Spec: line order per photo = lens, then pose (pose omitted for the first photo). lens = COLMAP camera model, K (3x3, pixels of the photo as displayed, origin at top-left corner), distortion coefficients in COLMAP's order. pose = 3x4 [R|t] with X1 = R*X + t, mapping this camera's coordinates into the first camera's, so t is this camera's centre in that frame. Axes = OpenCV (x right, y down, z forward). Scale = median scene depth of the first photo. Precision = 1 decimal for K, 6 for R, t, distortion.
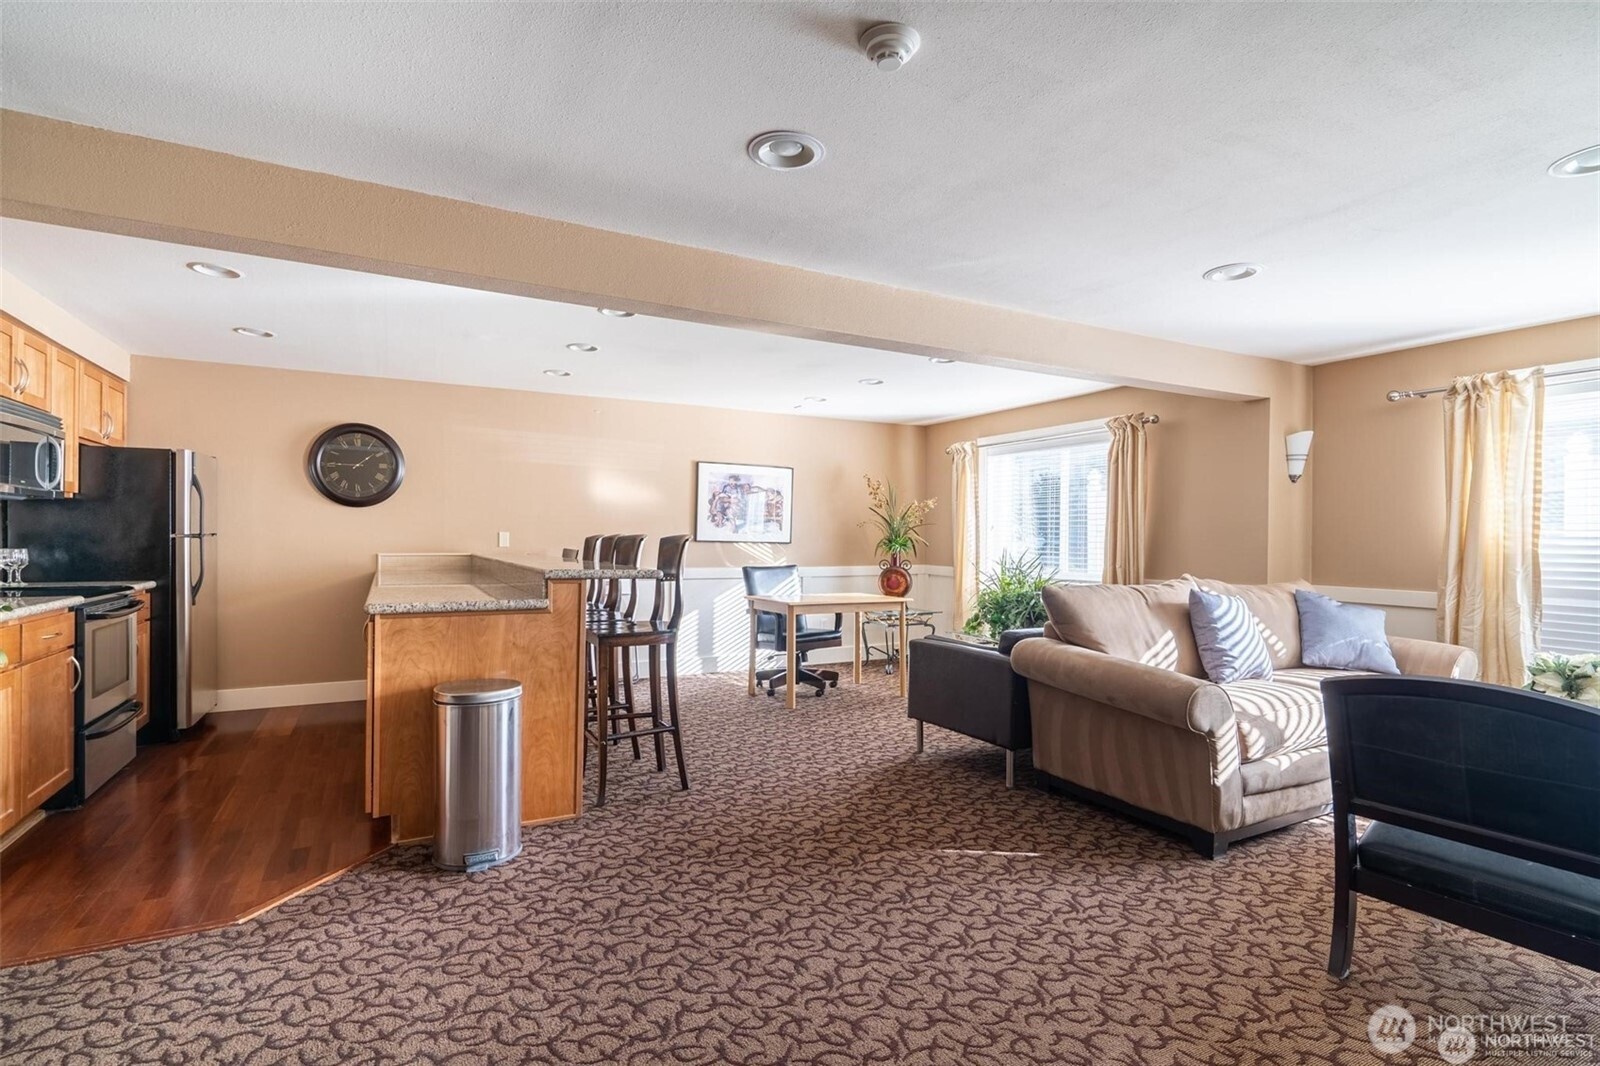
lens RADIAL K [[792.5, 0, 809.7], [0, 792.5, 536.1], [0, 0, 1]] dist [-0.001714, 0.000142]
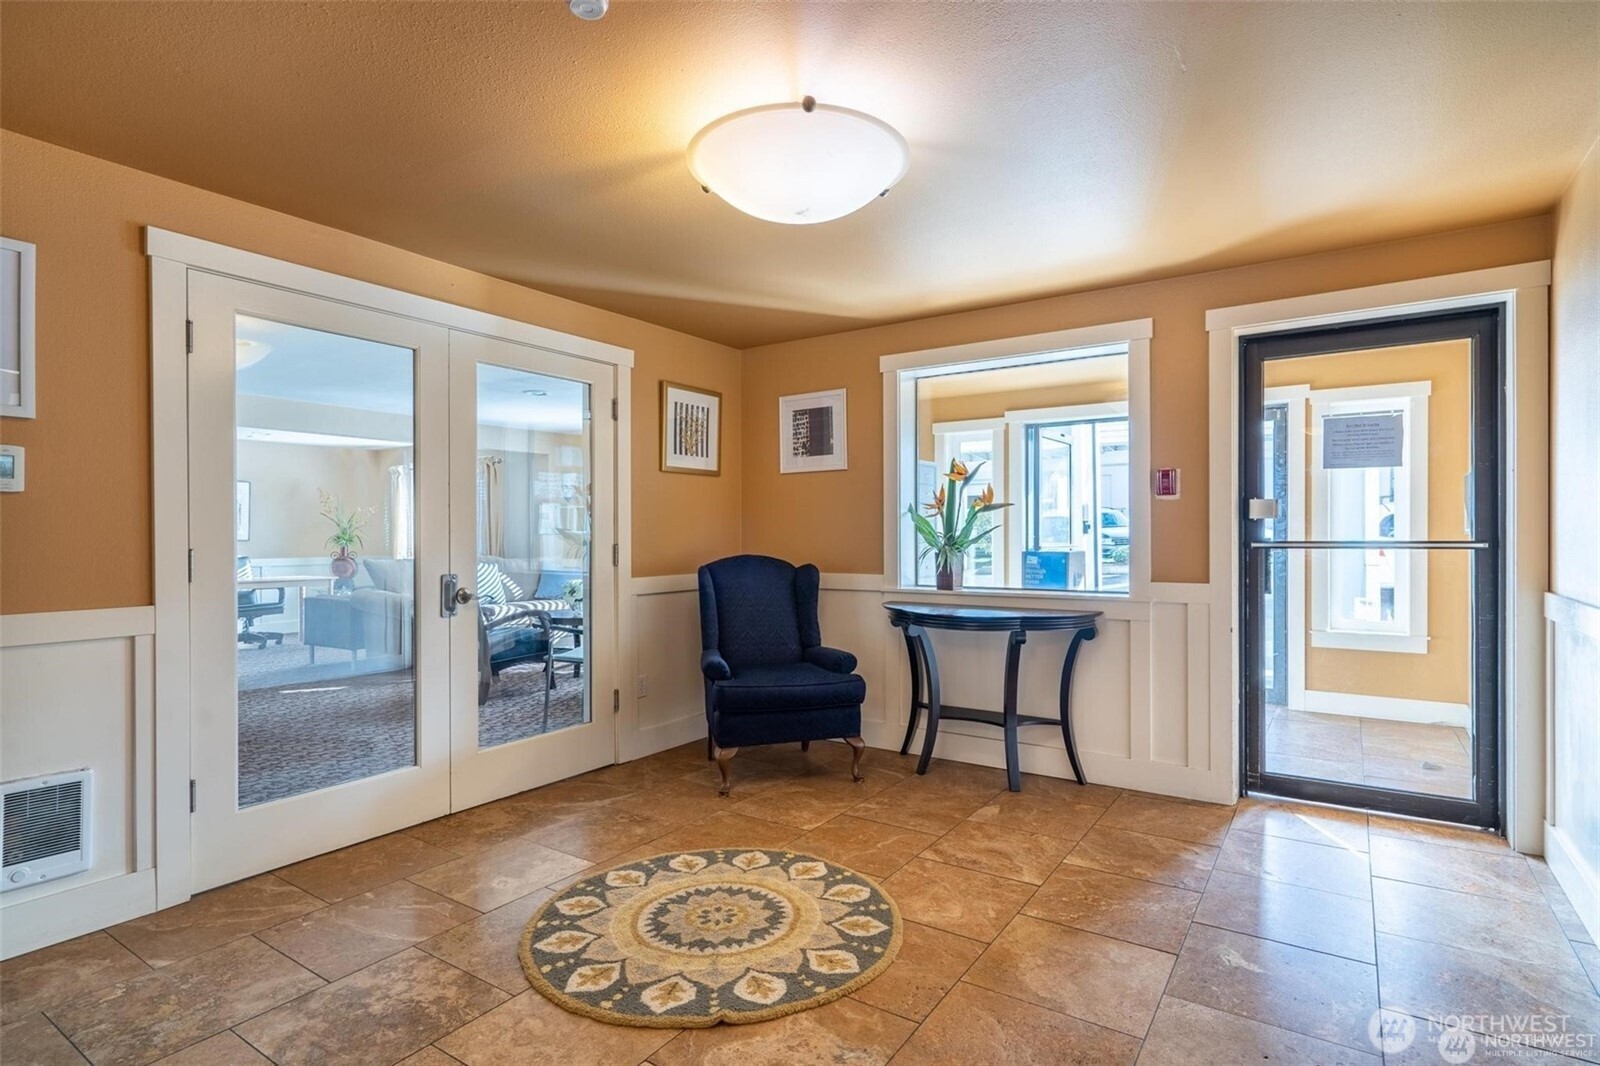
lens RADIAL K [[792.5, 0, 809.7], [0, 792.5, 536.1], [0, 0, 1]] dist [-0.001714, 0.000142]
pose [[0.877430, -0.015130, 0.479466, 0.261633], [0.012141, 0.999883, 0.009333, 0.001353], [-0.479551, -0.002368, 0.877511, -0.932675]]
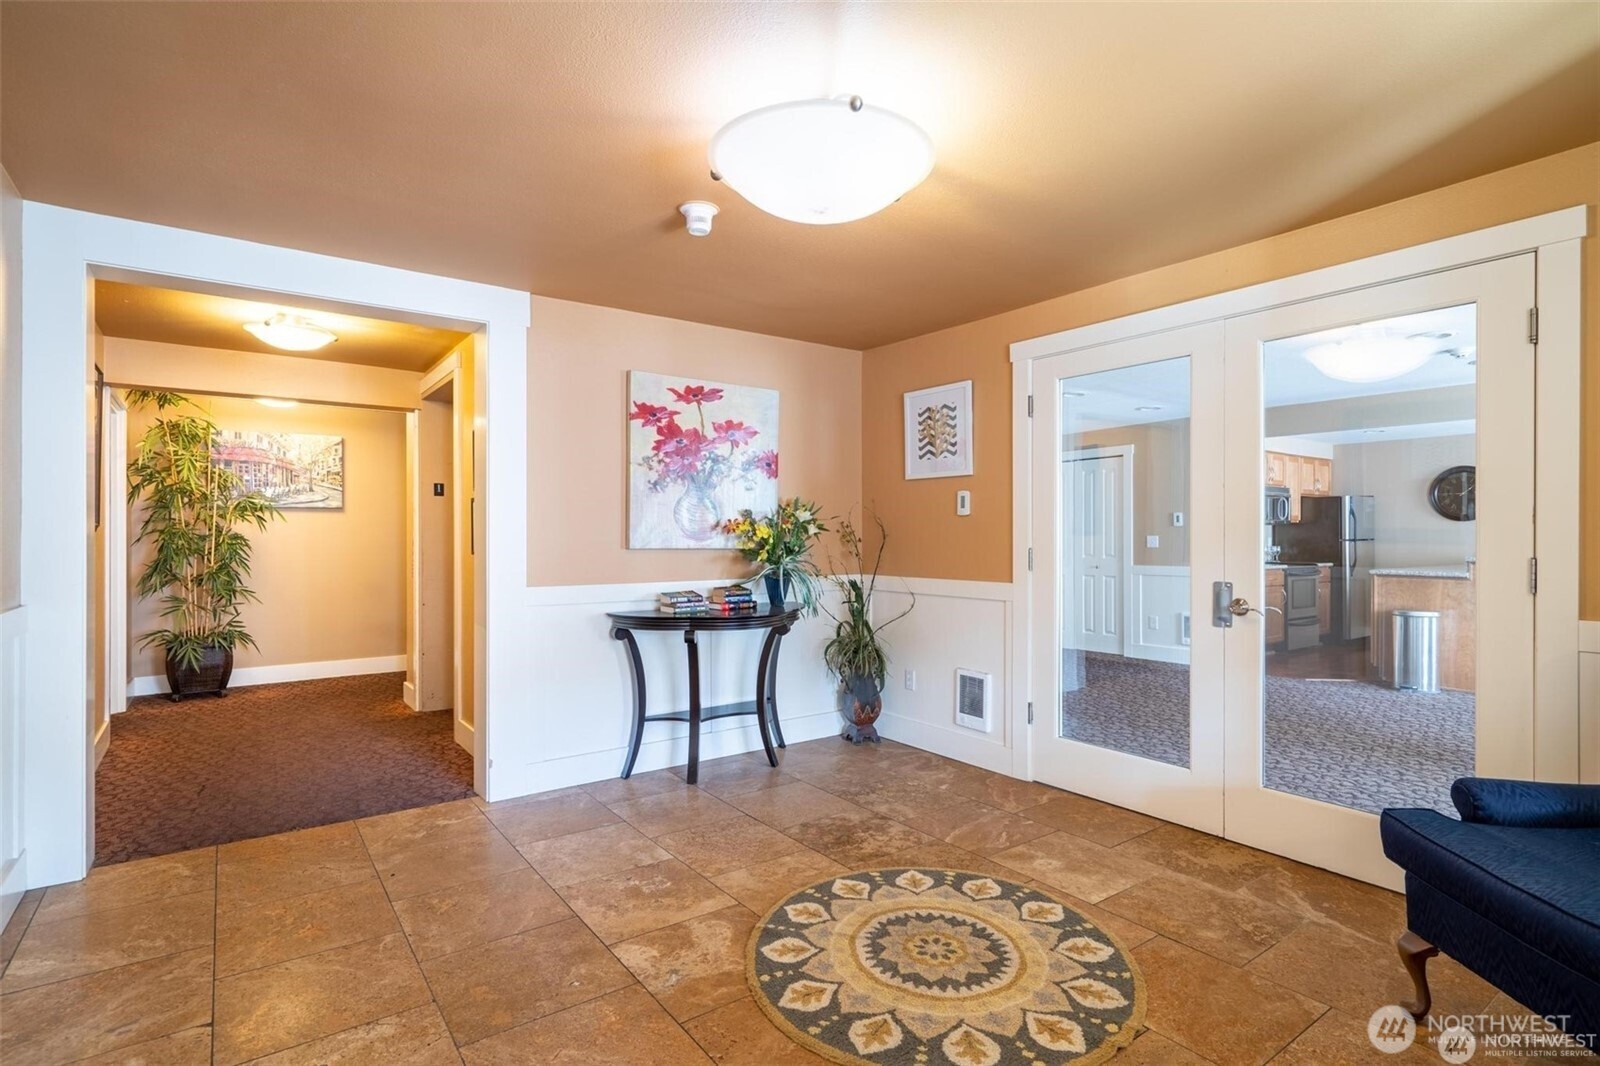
lens RADIAL K [[792.5, 0, 809.7], [0, 792.5, 536.1], [0, 0, 1]] dist [-0.001714, 0.000142]
pose [[0.162704, -0.008533, -0.986638, 0.911010], [0.000883, 0.999963, -0.008503, 0.004726], [0.986675, 0.000513, 0.162706, -0.610772]]
